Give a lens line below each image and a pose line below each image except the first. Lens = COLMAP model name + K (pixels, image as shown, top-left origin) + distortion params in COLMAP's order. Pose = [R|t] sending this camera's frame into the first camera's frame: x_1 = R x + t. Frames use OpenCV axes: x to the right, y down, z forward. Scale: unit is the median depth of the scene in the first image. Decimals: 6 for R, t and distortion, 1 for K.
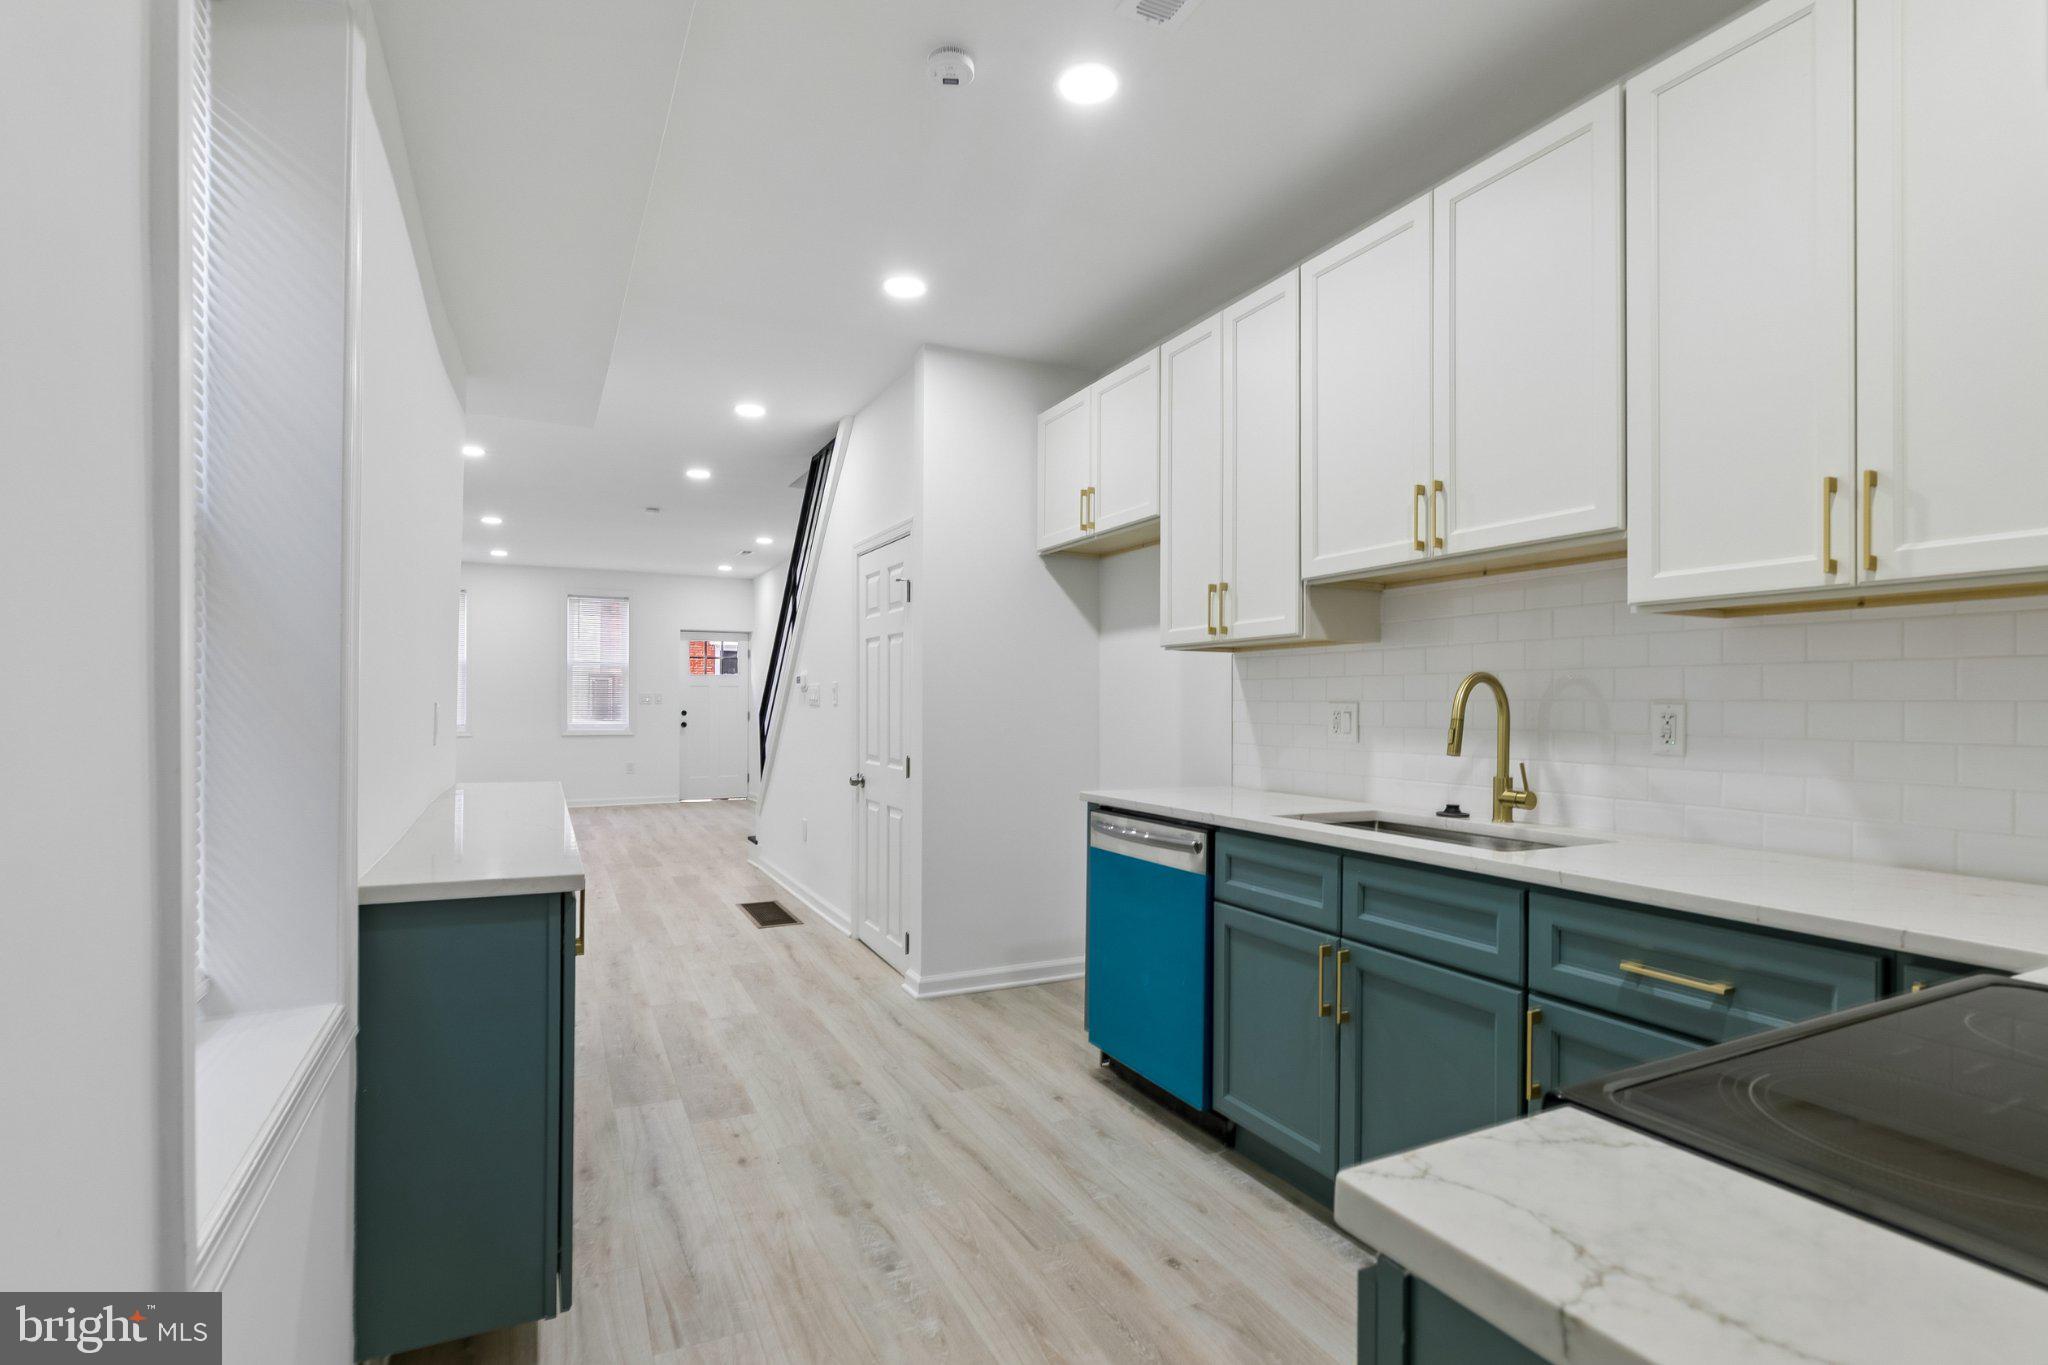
lens RADIAL K [[997.5, 0, 1015.1], [0, 997.5, 701.4], [0, 0, 1]] dist [-0.001212, -0.000219]
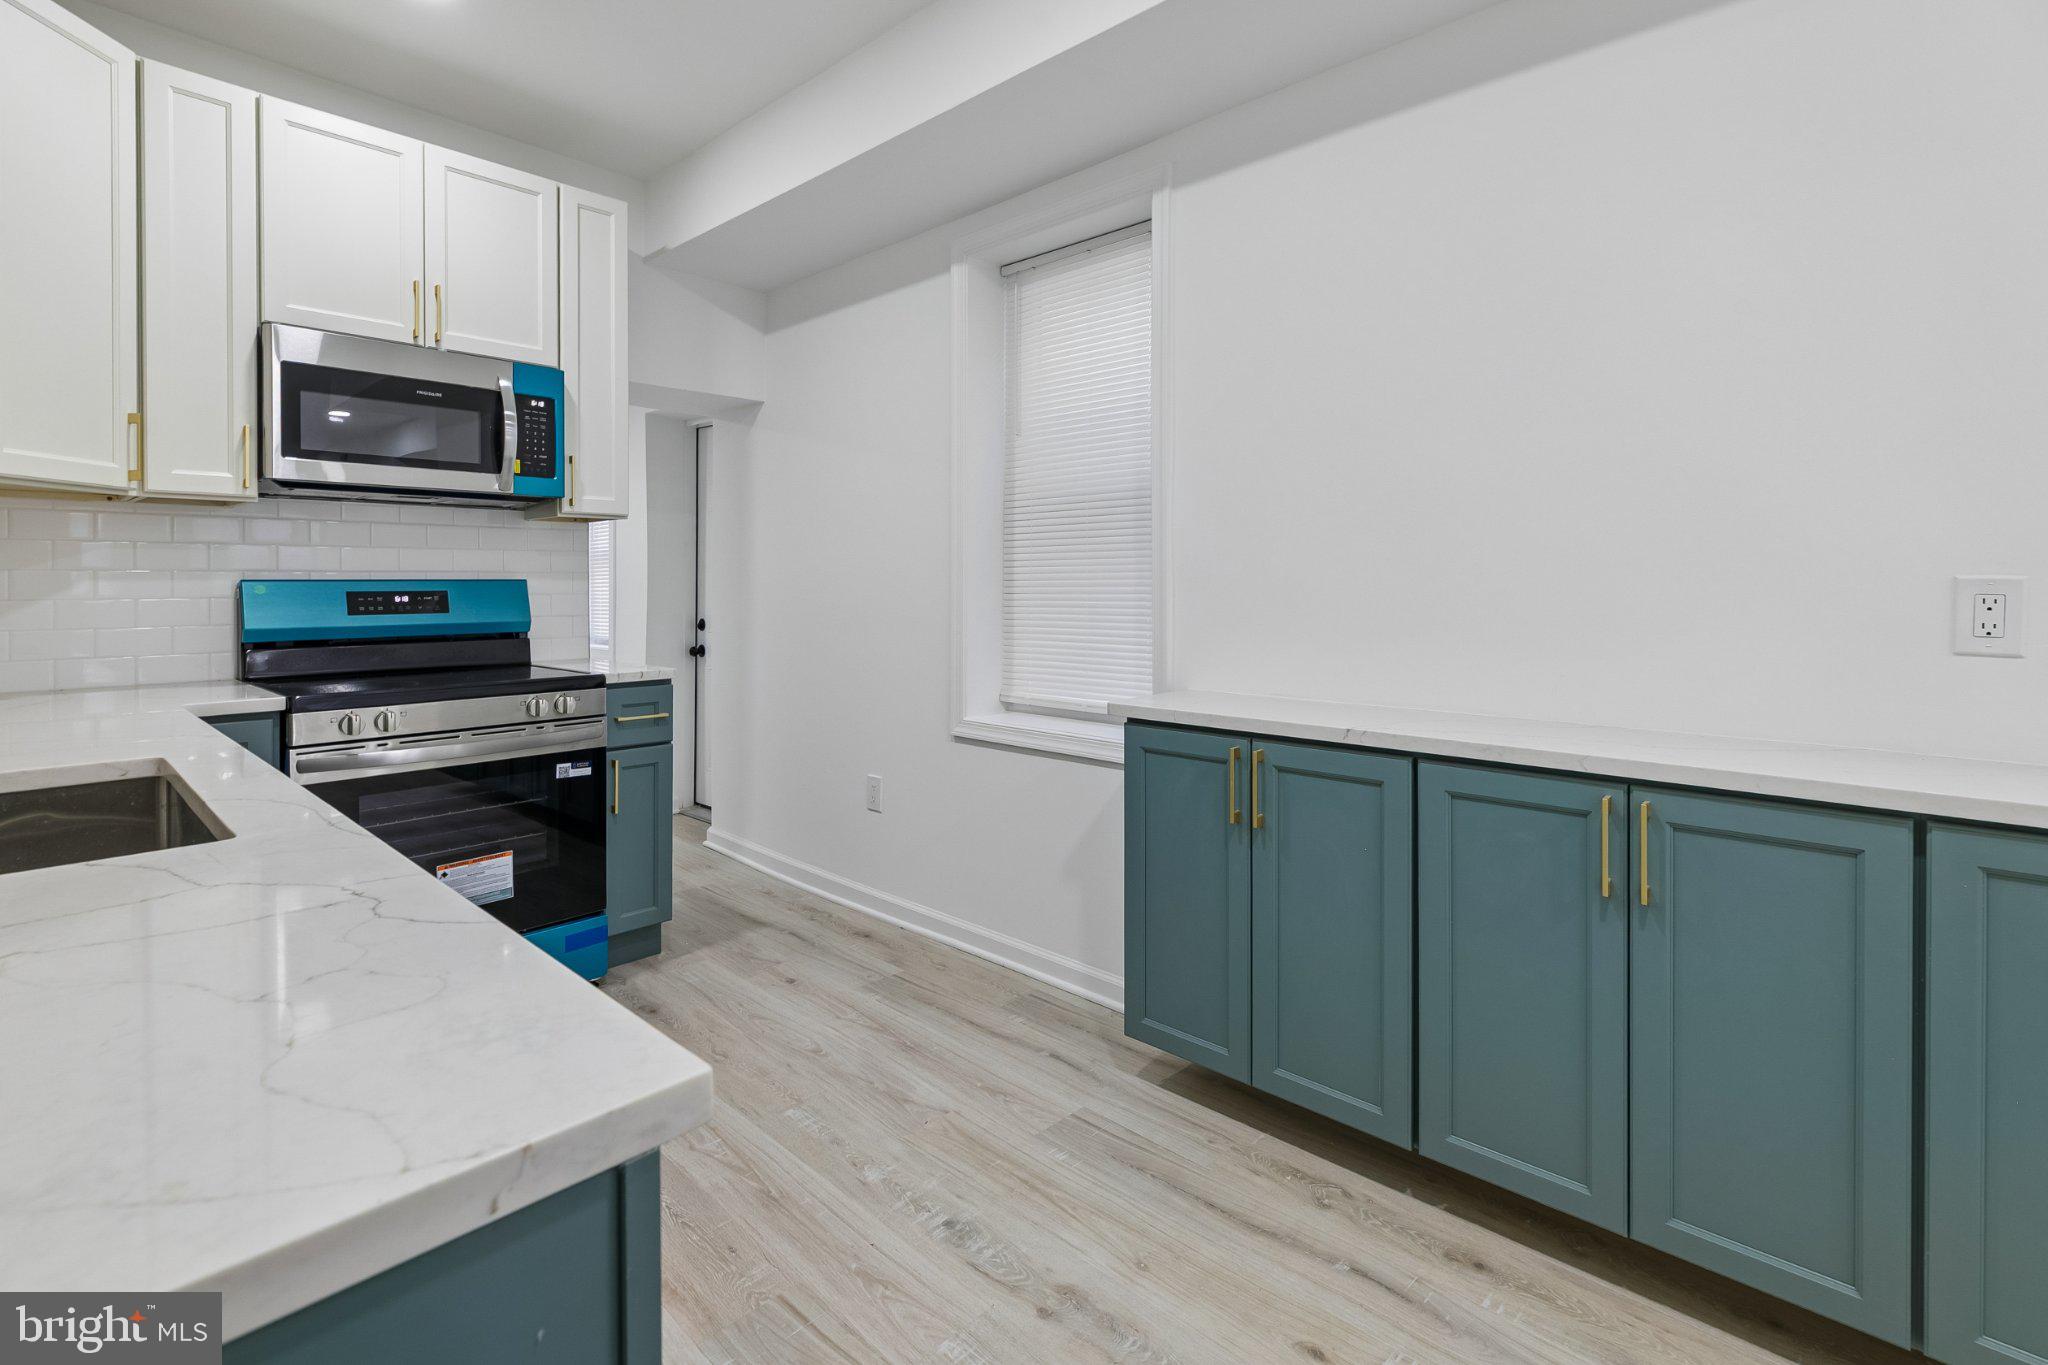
lens RADIAL K [[962.7, 0, 1017.2], [0, 962.7, 585.3], [0, 0, 1]] dist [0.002279, -0.000074]
pose [[-0.938468, -0.003643, -0.345348, 0.074378], [-0.004705, 0.999986, 0.002238, 0.006888], [0.345335, 0.003725, -0.938472, 1.213018]]
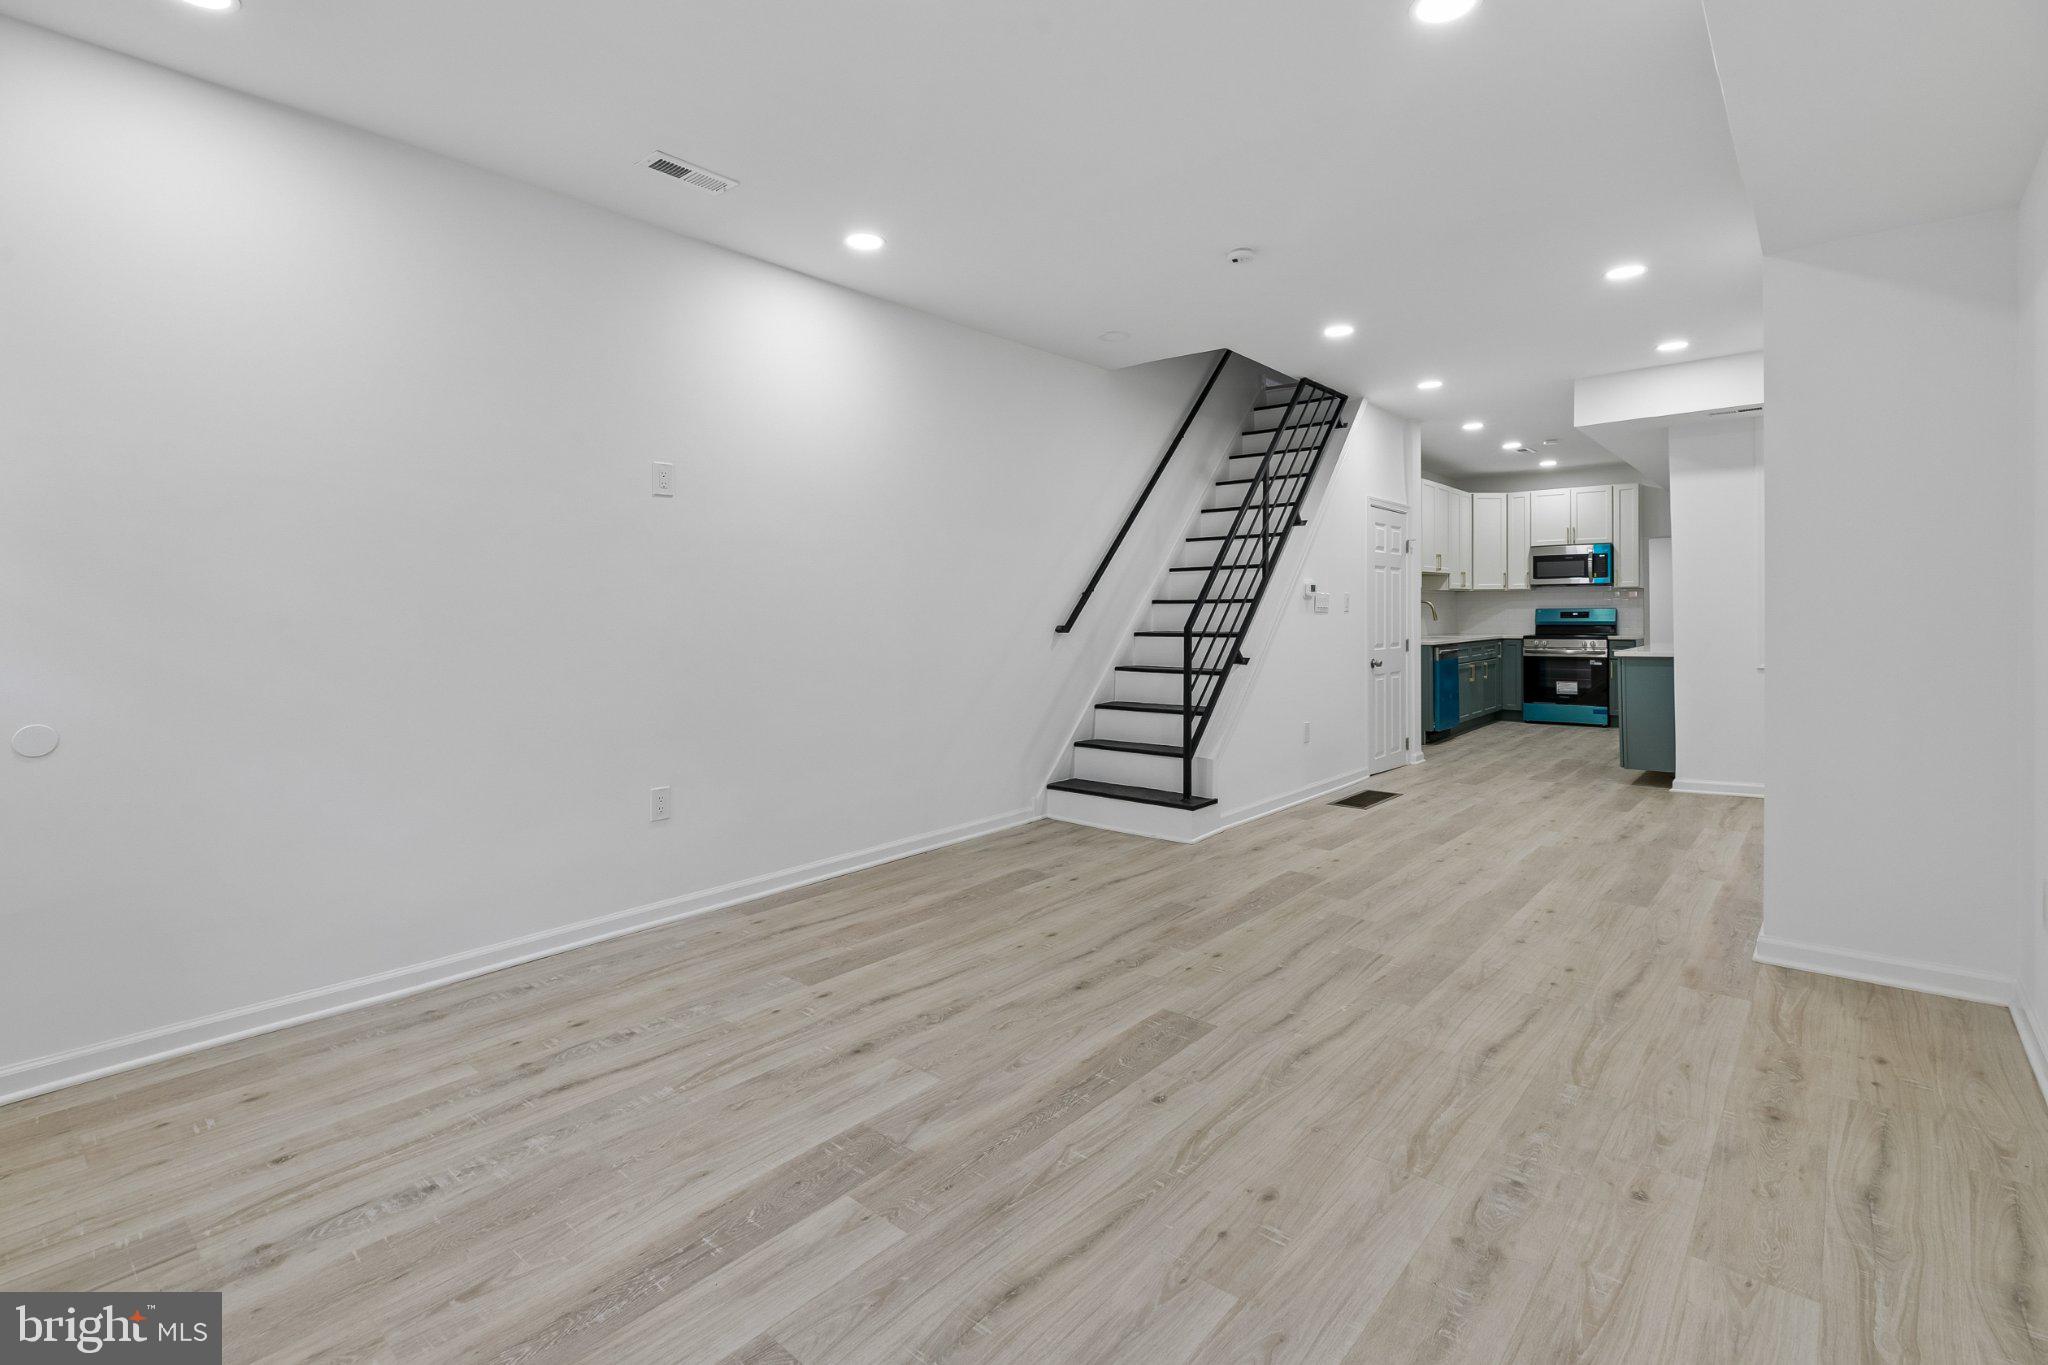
lens RADIAL K [[933.8, 0, 1026.2], [0, 933.8, 637.0], [0, 0, 1]] dist [0.001312, 0.000005]
pose [[-0.399003, -0.024502, 0.916622, -1.849470], [0.007794, 0.999516, 0.030111, -0.006522], [-0.916917, 0.019158, -0.398619, 3.101425]]
